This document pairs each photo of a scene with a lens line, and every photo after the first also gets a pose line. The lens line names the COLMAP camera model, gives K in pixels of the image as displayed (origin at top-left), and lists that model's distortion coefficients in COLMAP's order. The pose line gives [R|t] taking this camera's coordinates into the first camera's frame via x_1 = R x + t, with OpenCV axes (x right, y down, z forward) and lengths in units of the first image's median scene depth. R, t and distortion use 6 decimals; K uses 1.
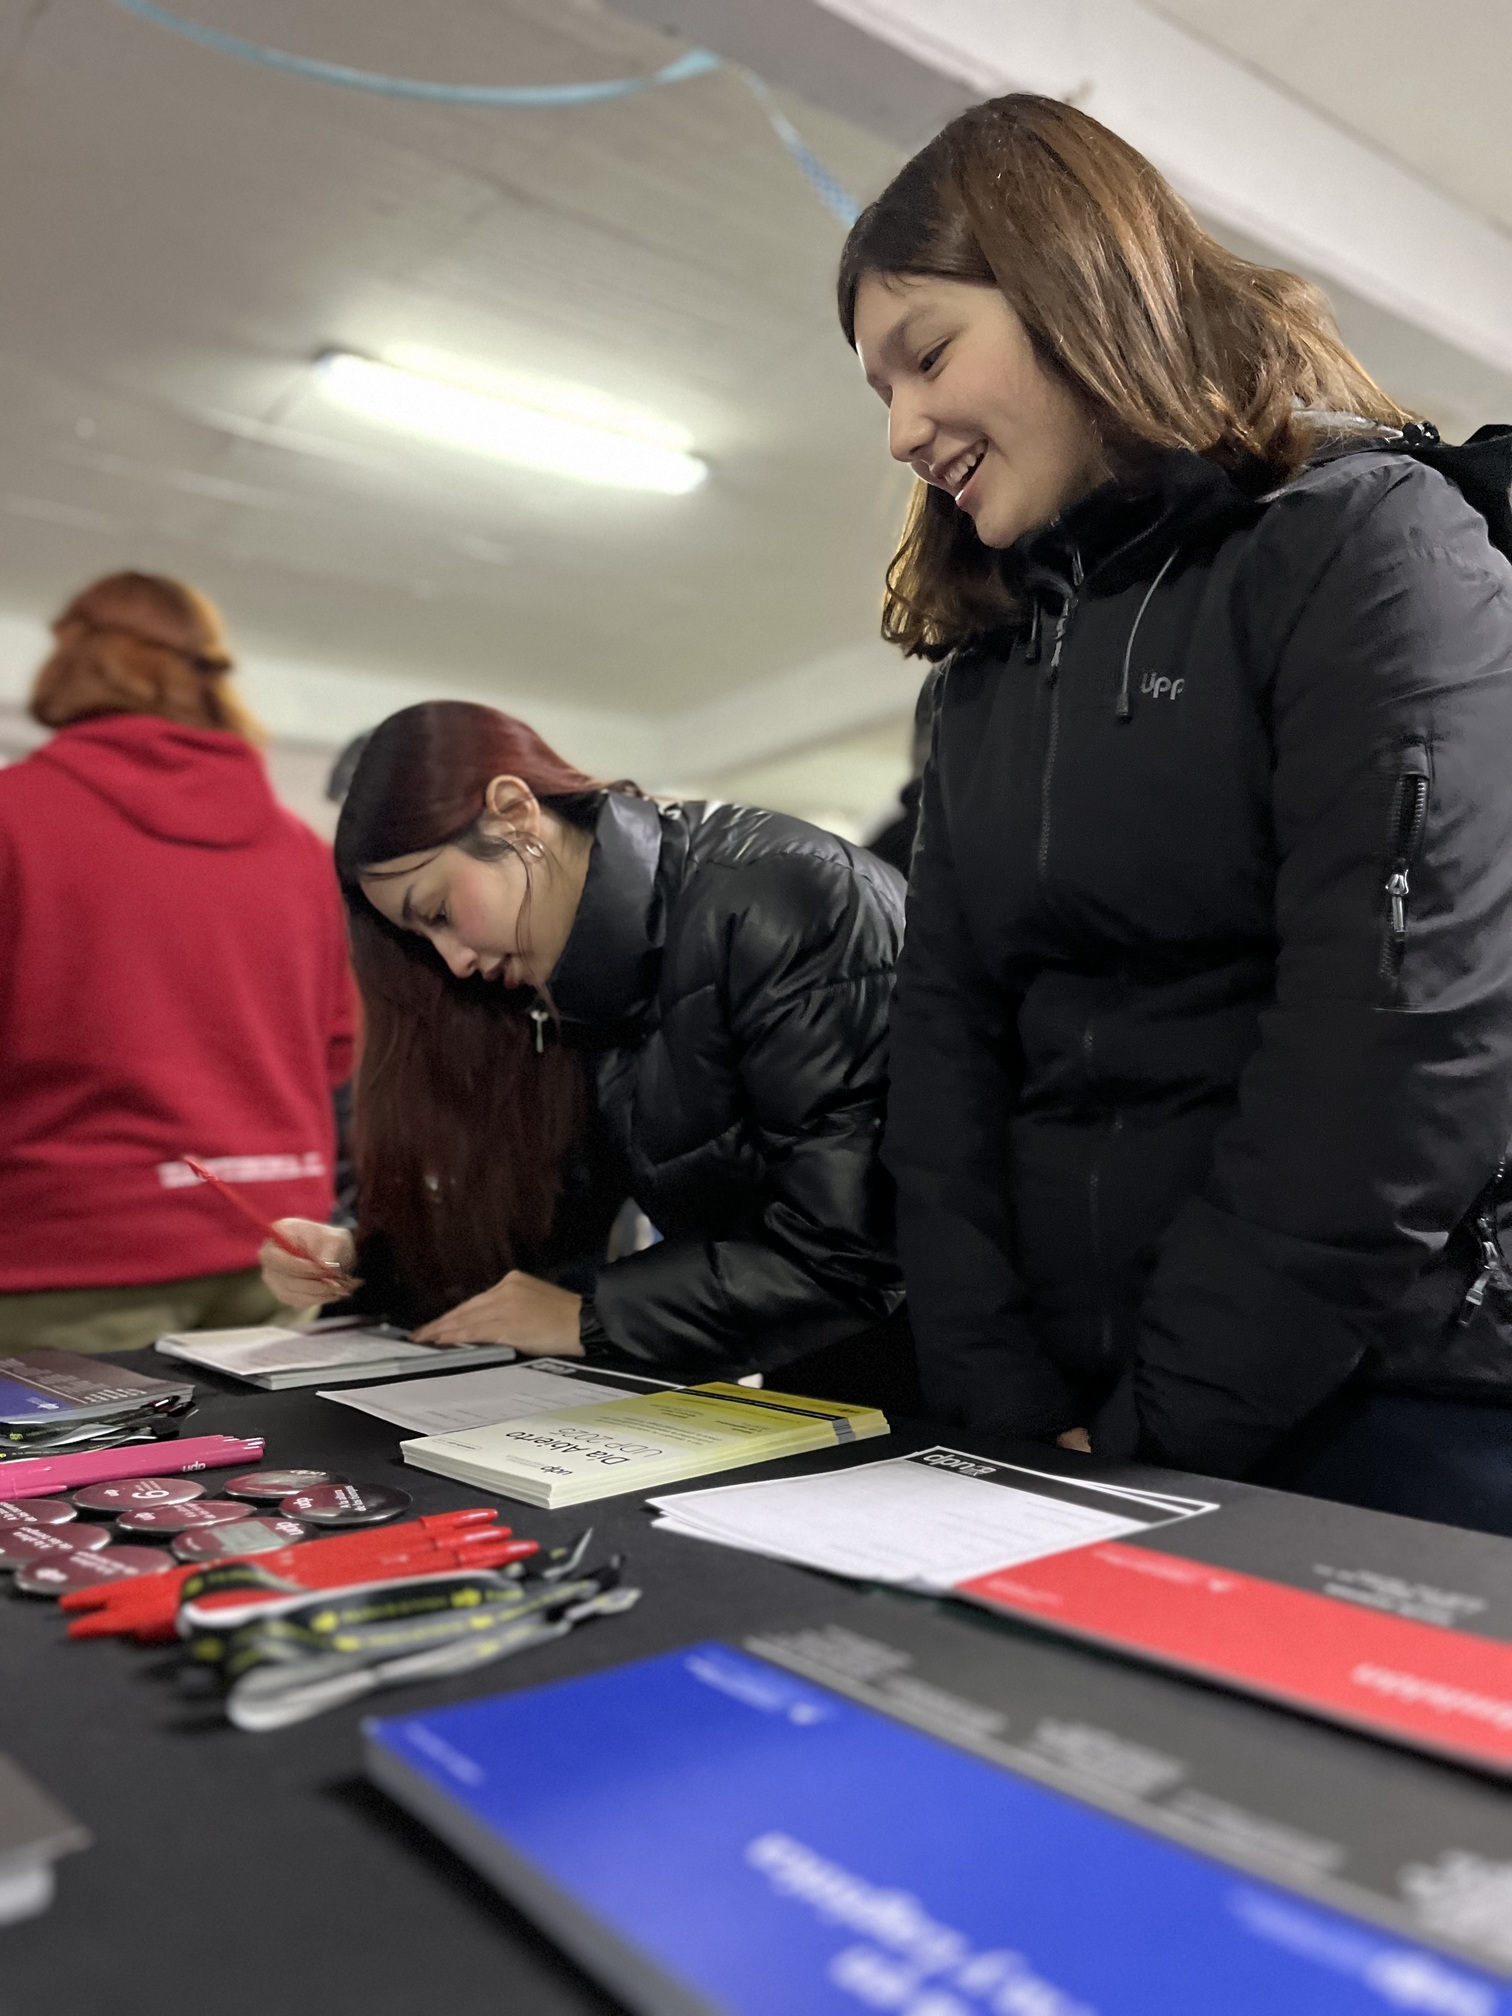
lens RADIAL K [[1531.3, 0, 791.7], [0, 1531.3, 1016.6], [0, 0, 1]] dist [0.026433, -0.034837]
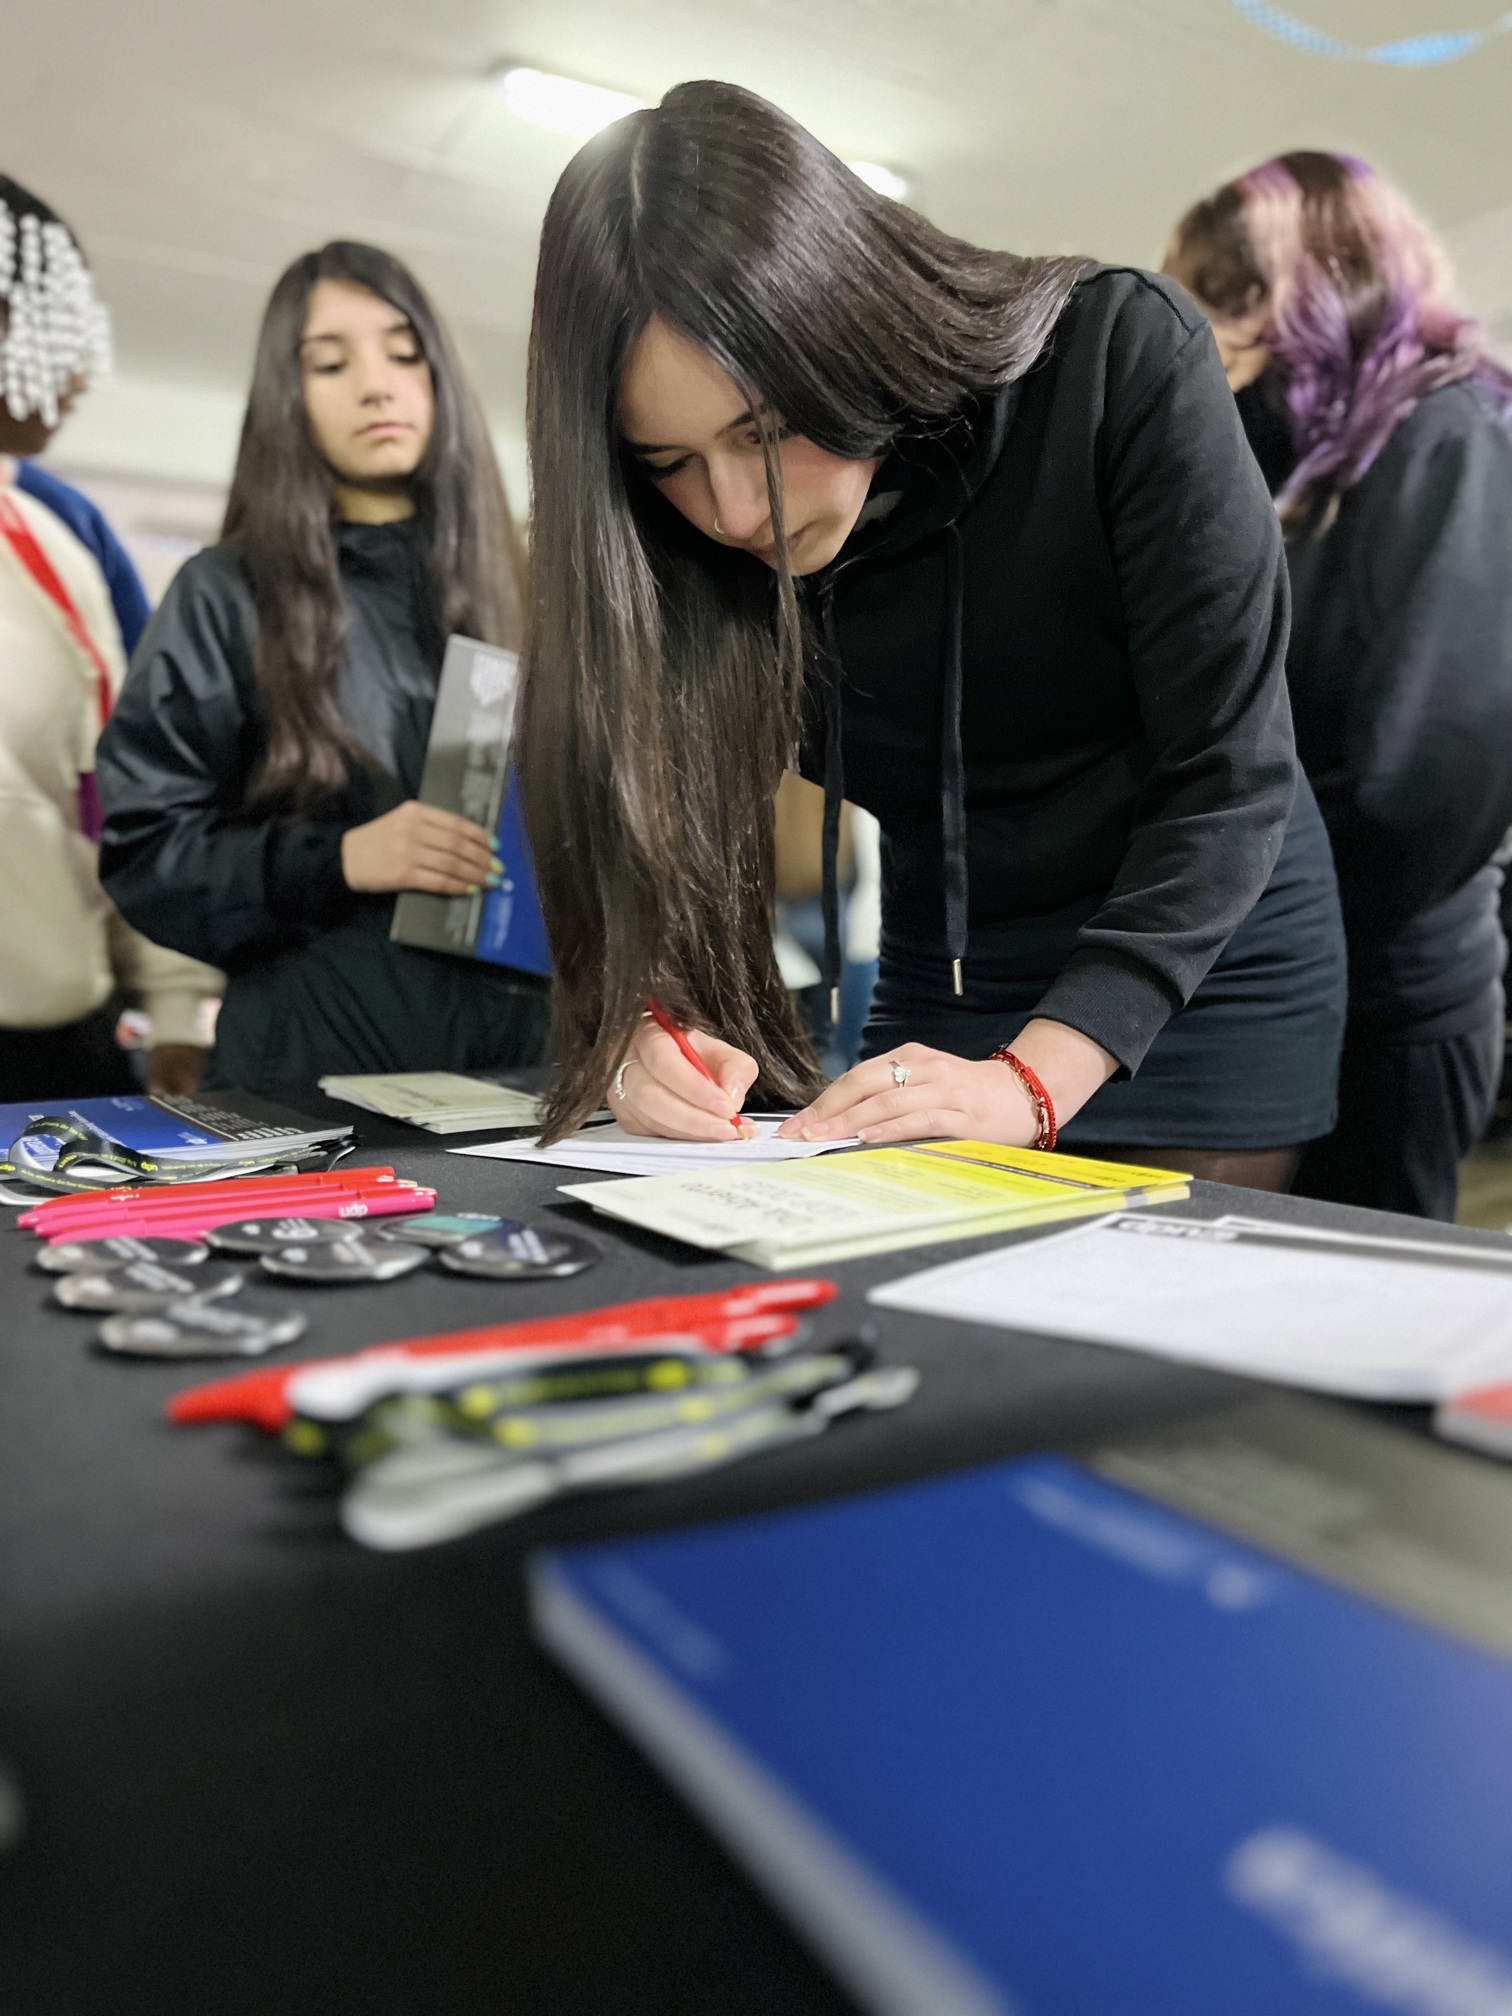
lens RADIAL K [[1531.3, 0, 765.0], [0, 1531.3, 1025.0], [0, 0, 1]] dist [0.026433, -0.034837]
pose [[0.991462, 0.031110, -0.126632, -0.072028], [-0.014646, 0.991546, 0.128927, 0.100746], [0.129573, -0.125972, 0.983535, 0.261861]]
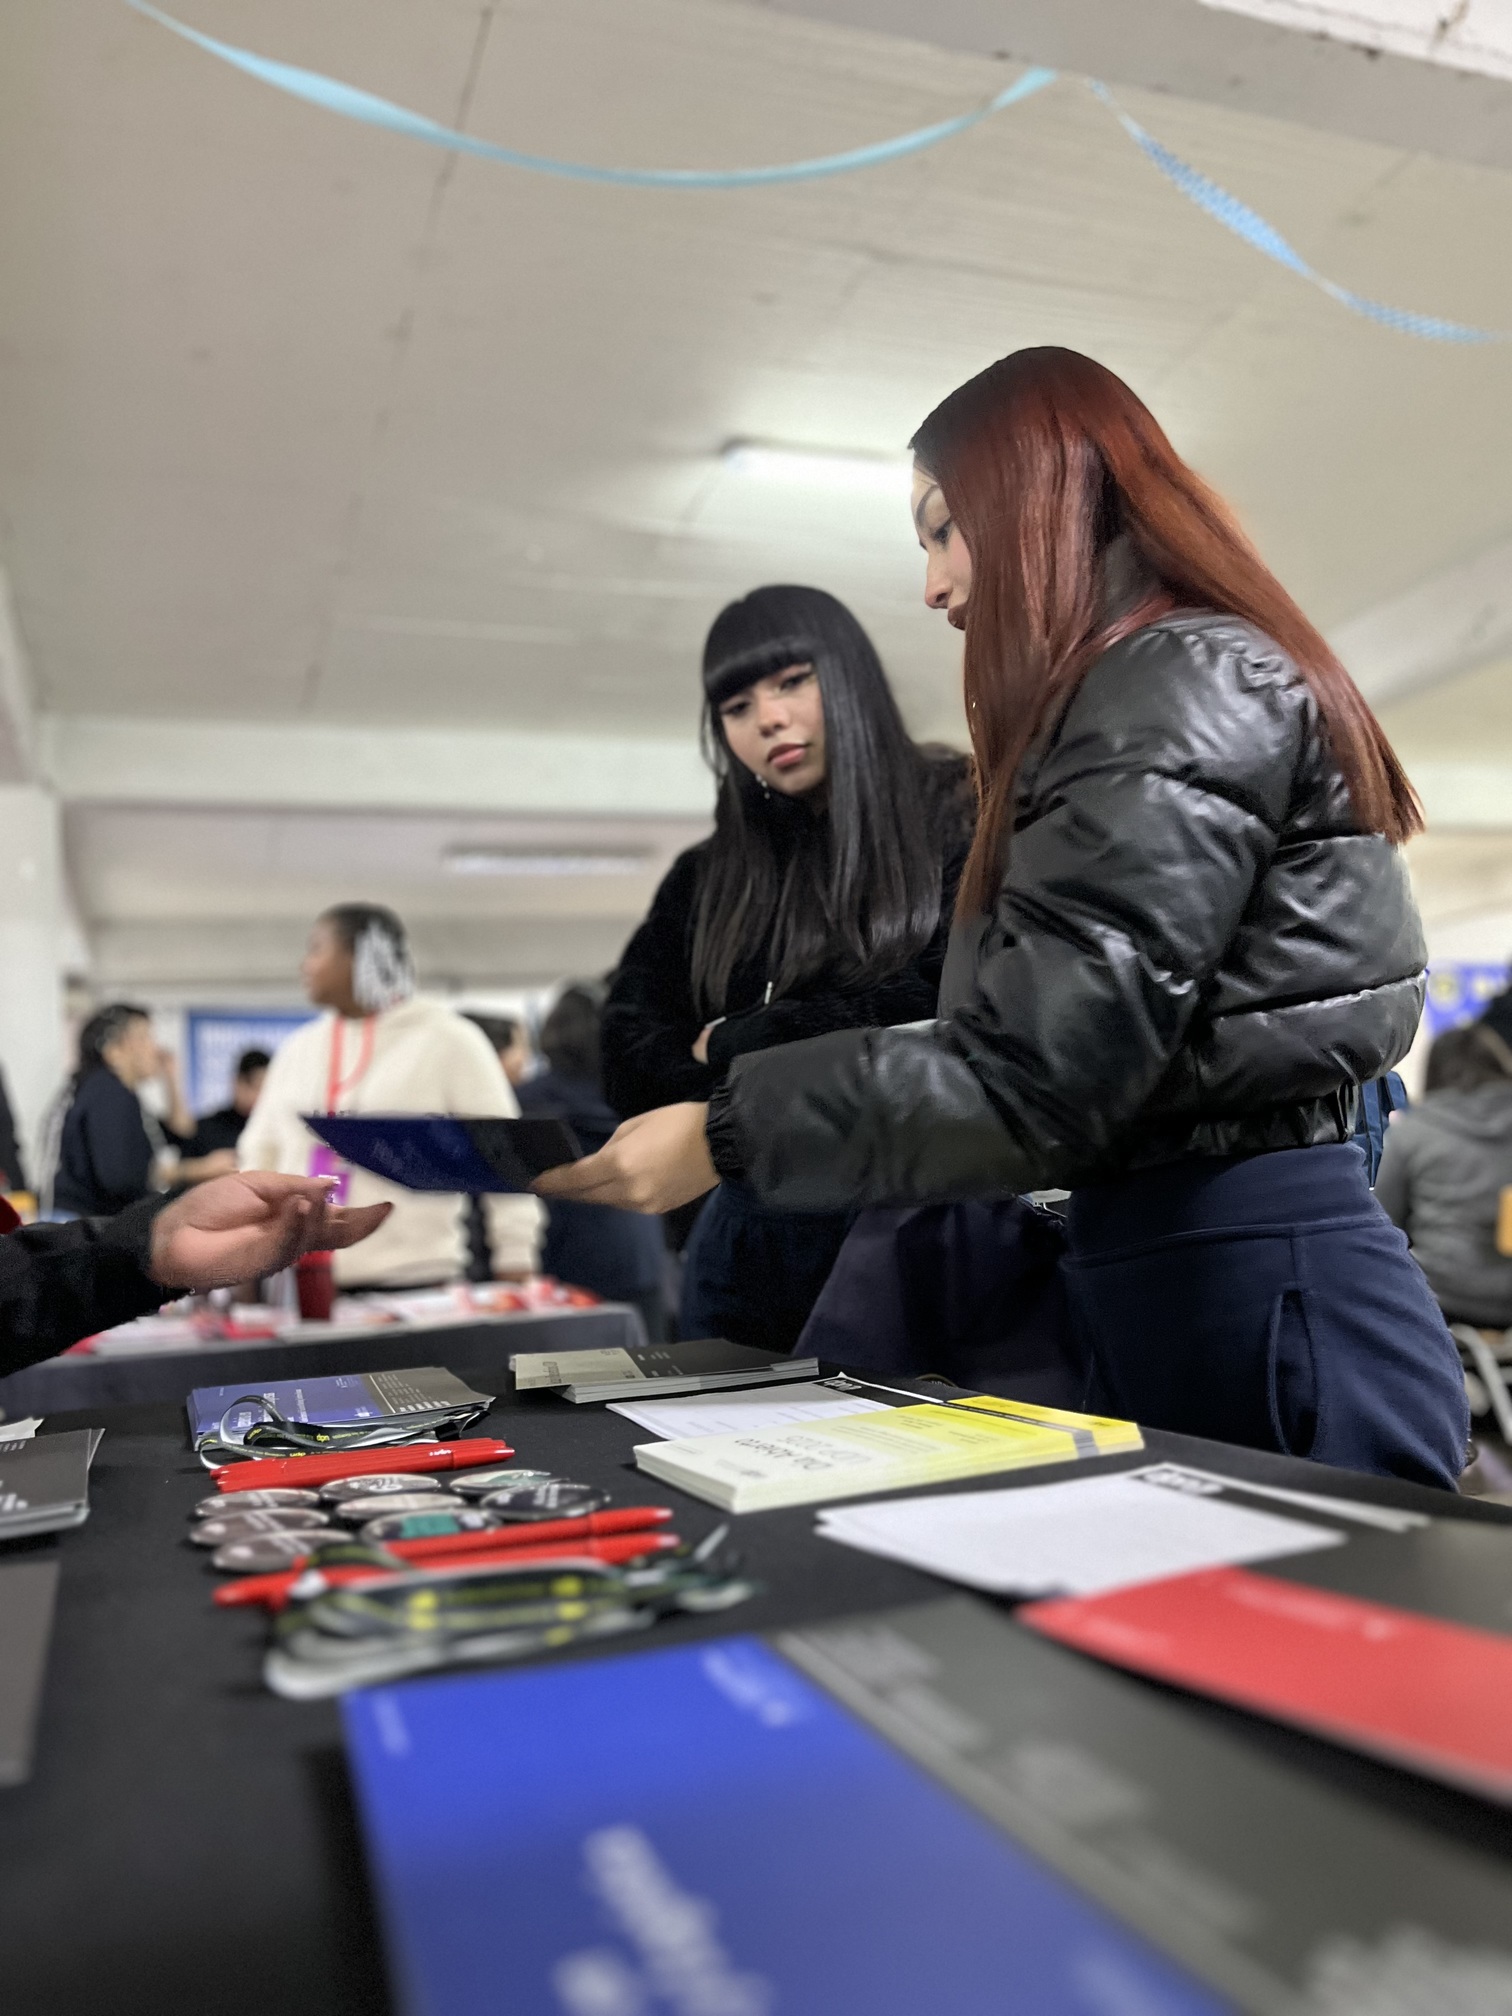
lens RADIAL K [[1531.3, 0, 785.5], [0, 1531.3, 1012.5], [0, 0, 1]] dist [0.026433, -0.034837]
pose [[0.947964, -0.070104, -0.310563, 0.211717], [0.058813, 0.997228, -0.045585, 0.059215], [0.312898, 0.024948, 0.949459, 0.096758]]
